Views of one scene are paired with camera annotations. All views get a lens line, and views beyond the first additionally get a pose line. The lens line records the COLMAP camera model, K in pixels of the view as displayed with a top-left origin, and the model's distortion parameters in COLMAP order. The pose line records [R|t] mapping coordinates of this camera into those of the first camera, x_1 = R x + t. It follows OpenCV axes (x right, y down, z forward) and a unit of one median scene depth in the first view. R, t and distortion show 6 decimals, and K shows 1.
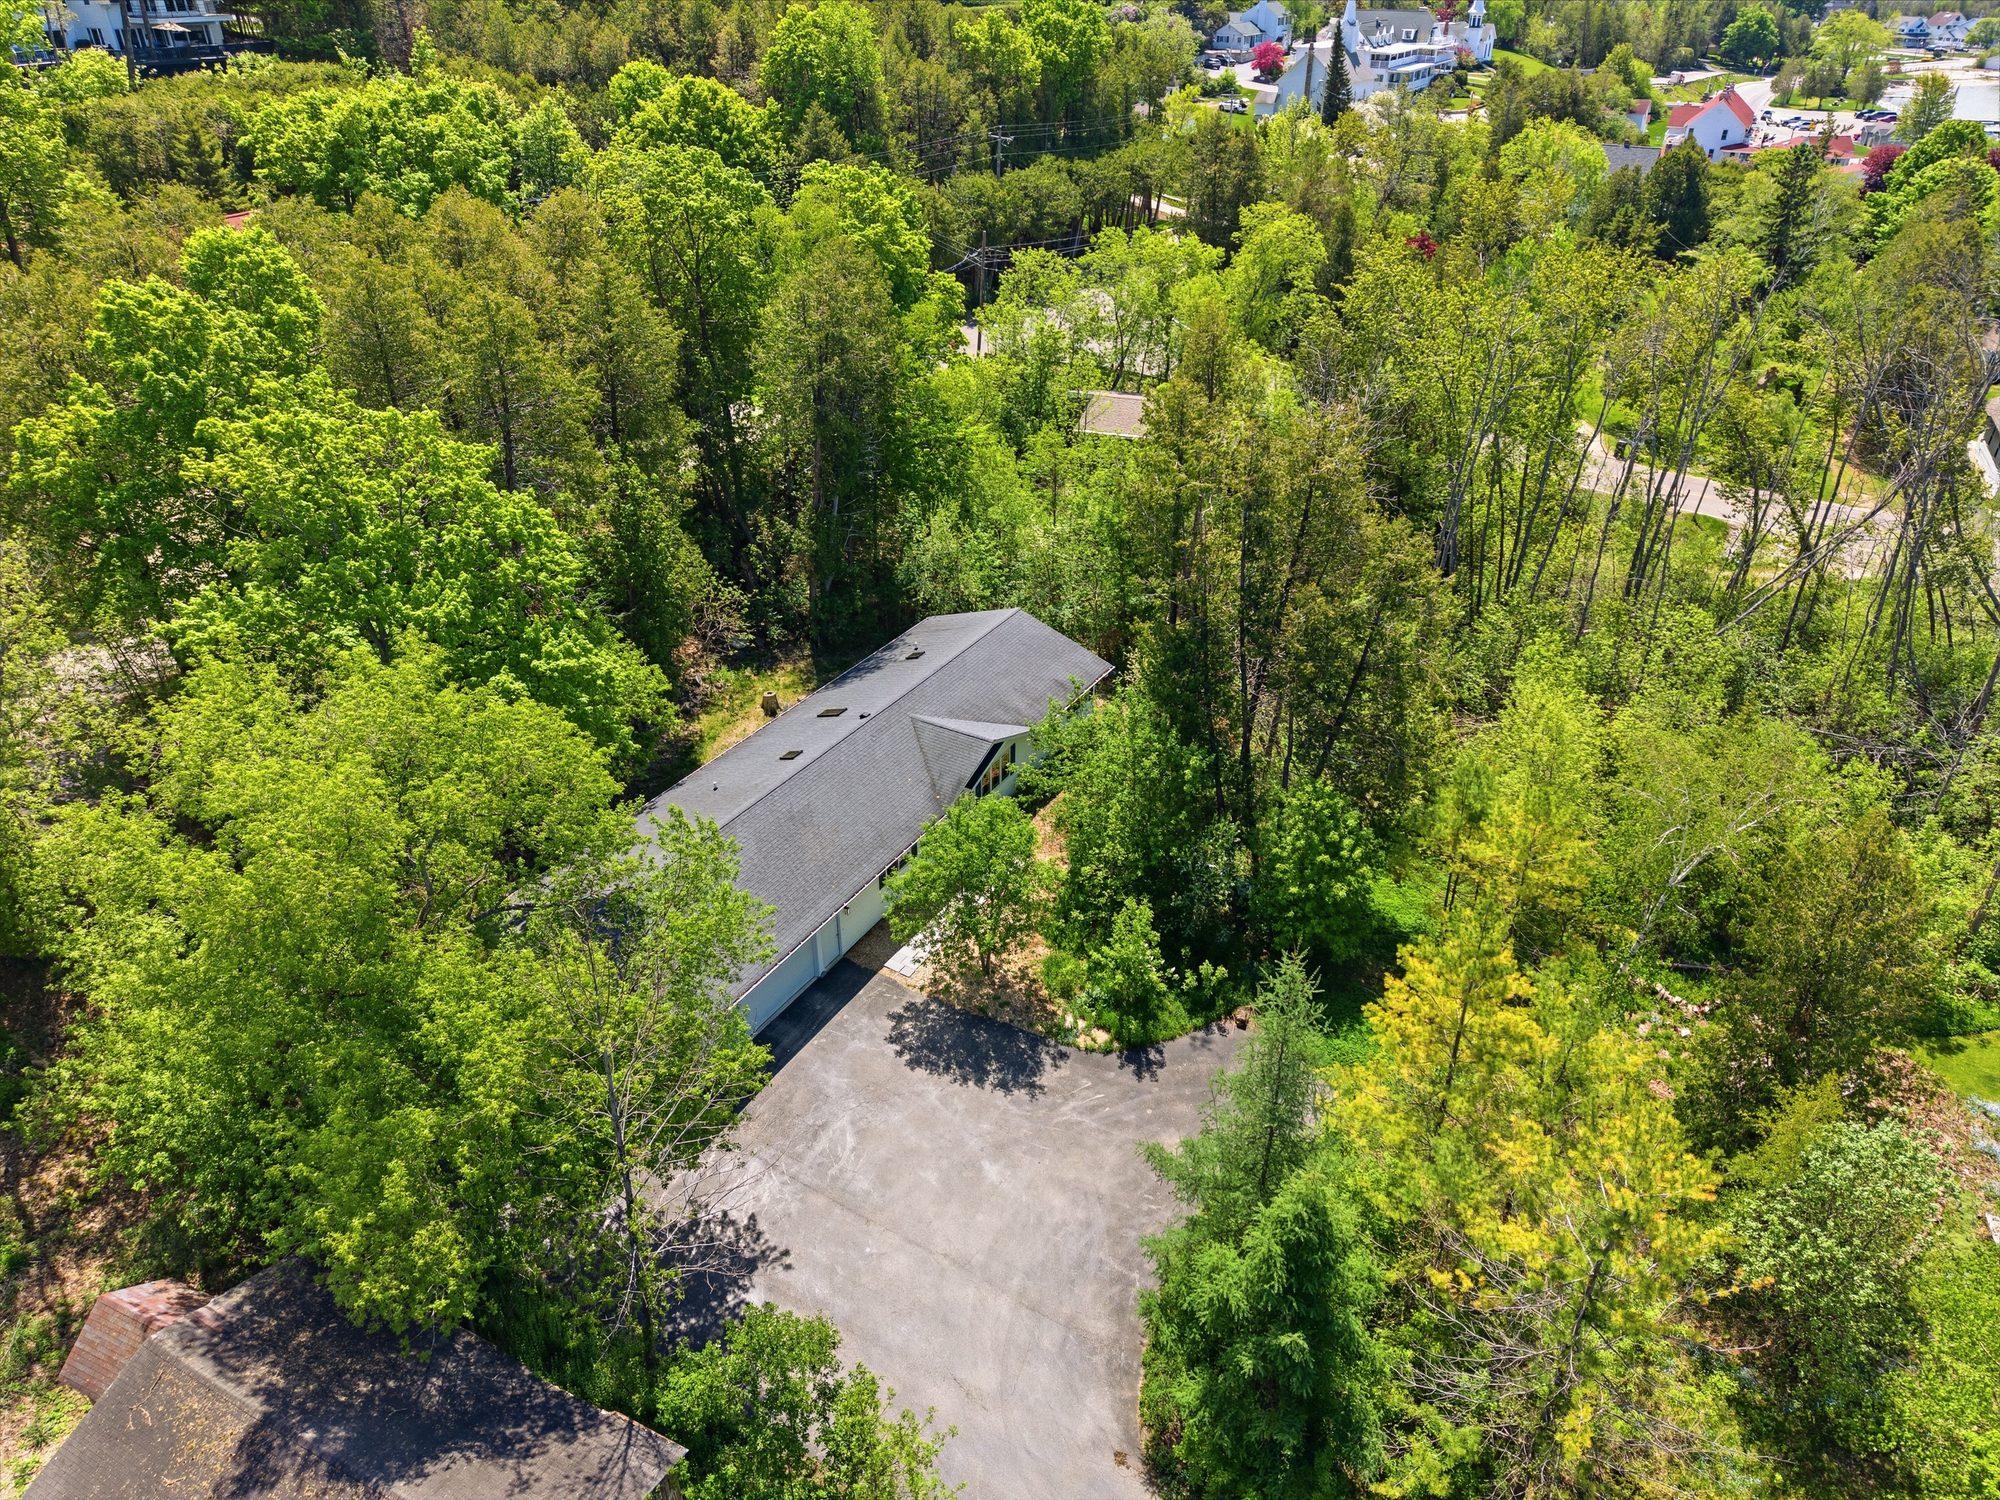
lens RADIAL K [[1336.6, 0, 997.8], [0, 1336.6, 751.3], [0, 0, 1]] dist [0.022783, -0.021298]
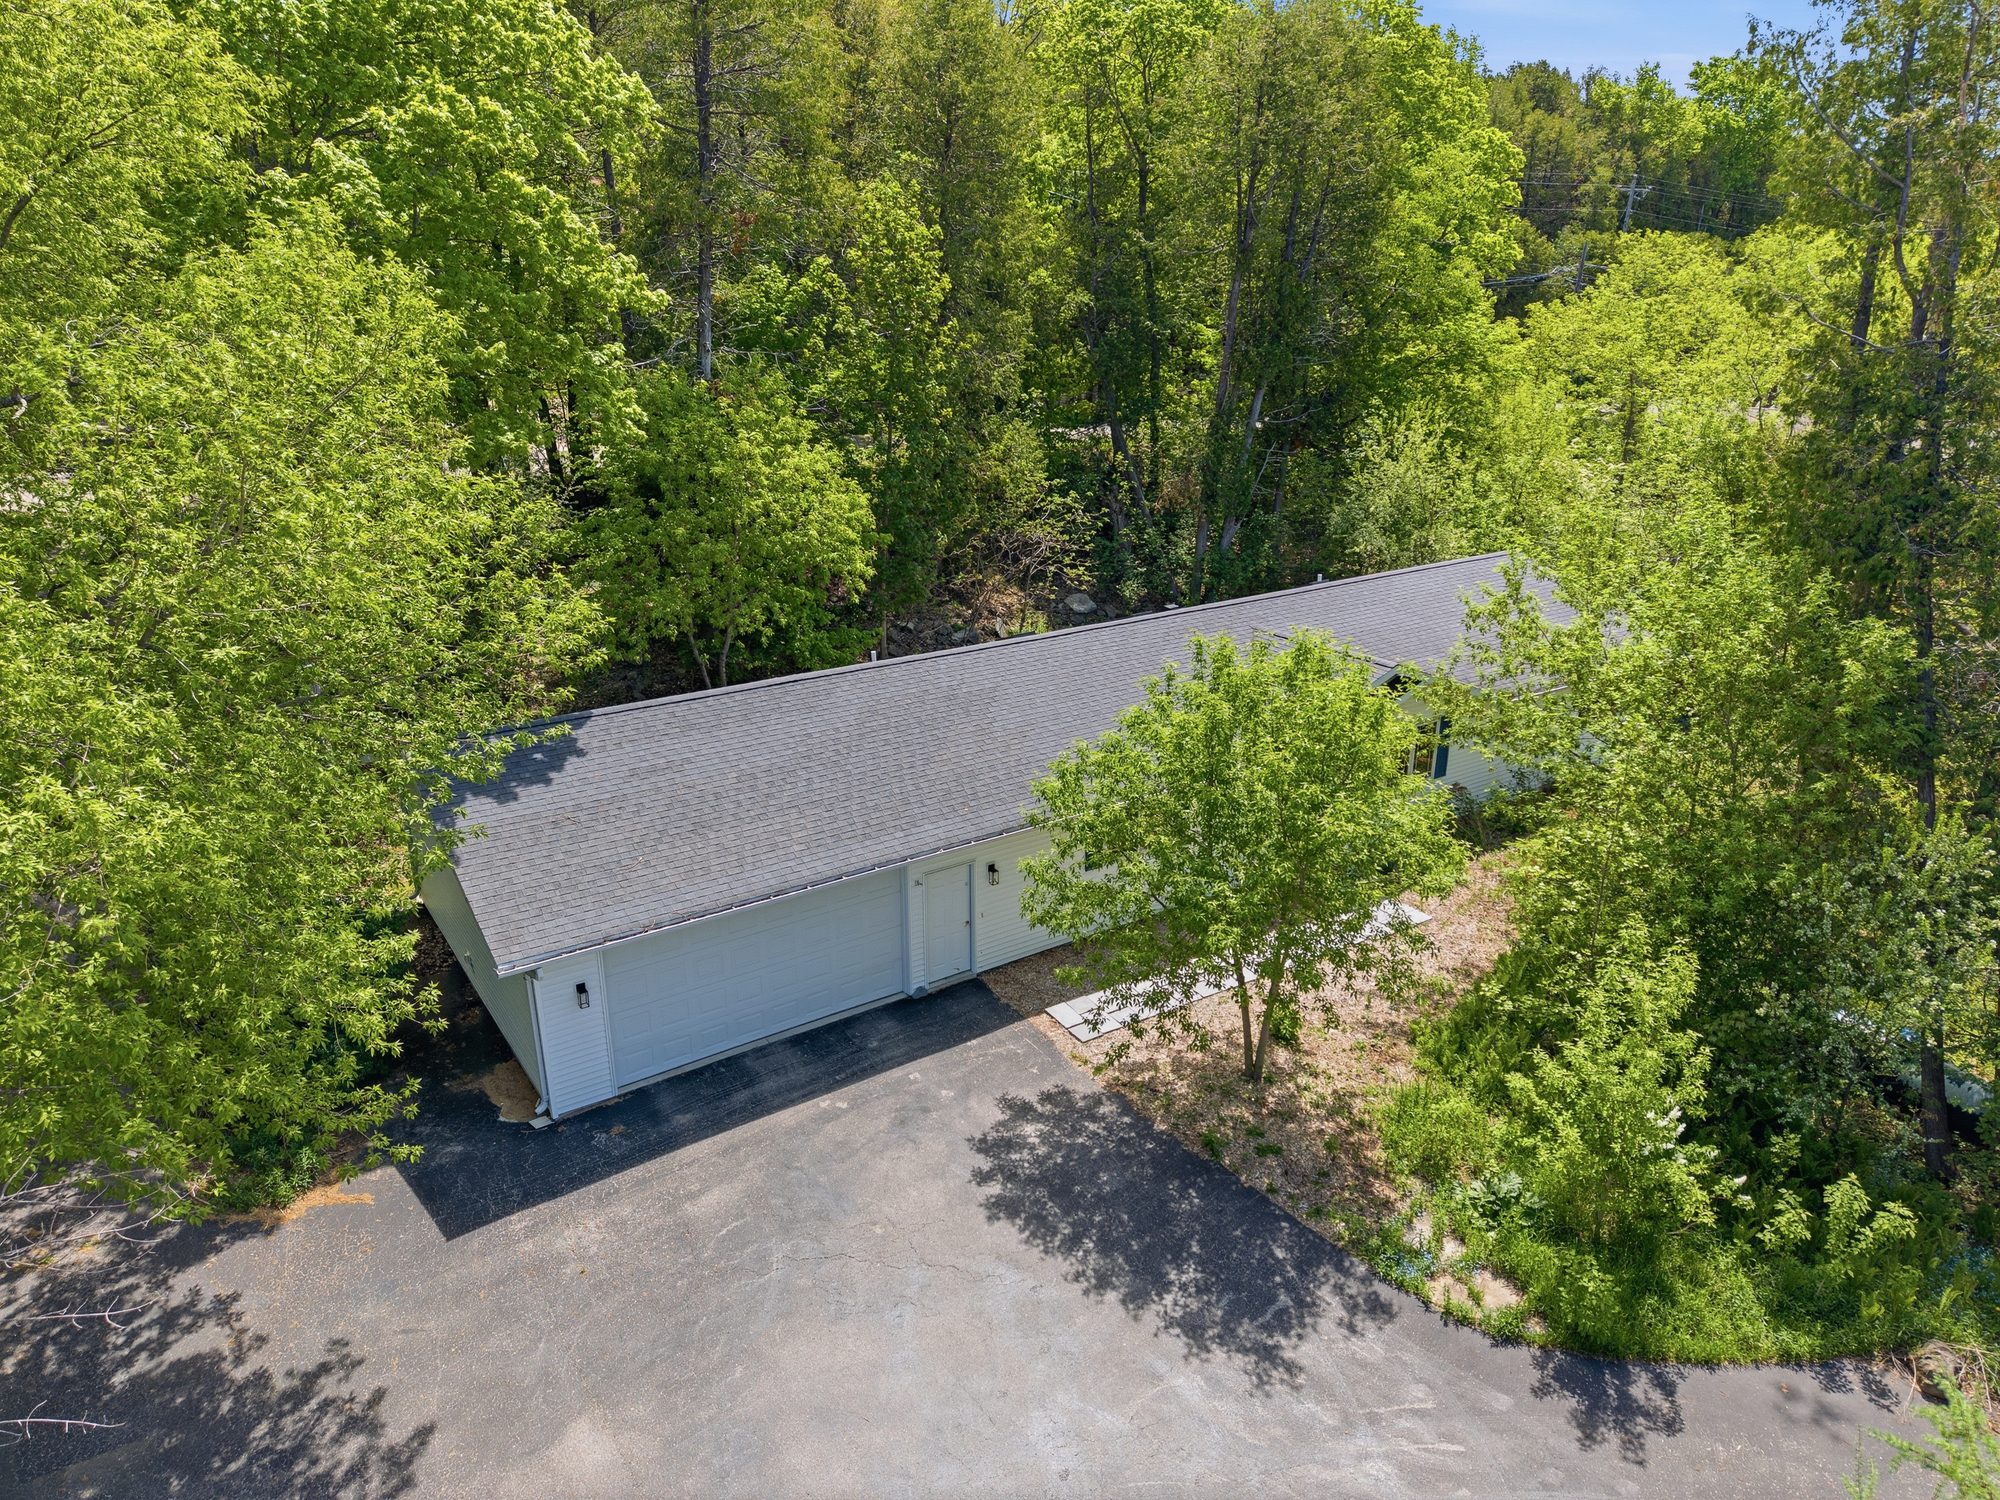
lens RADIAL K [[1343.5, 0, 1001.3], [0, 1343.5, 753.9], [0, 0, 1]] dist [0.067077, -0.069090]
pose [[0.906011, 0.148994, -0.396163, 0.078820], [-0.227411, 0.960773, -0.158740, 0.158325], [0.356972, 0.233912, 0.904354, 0.565298]]
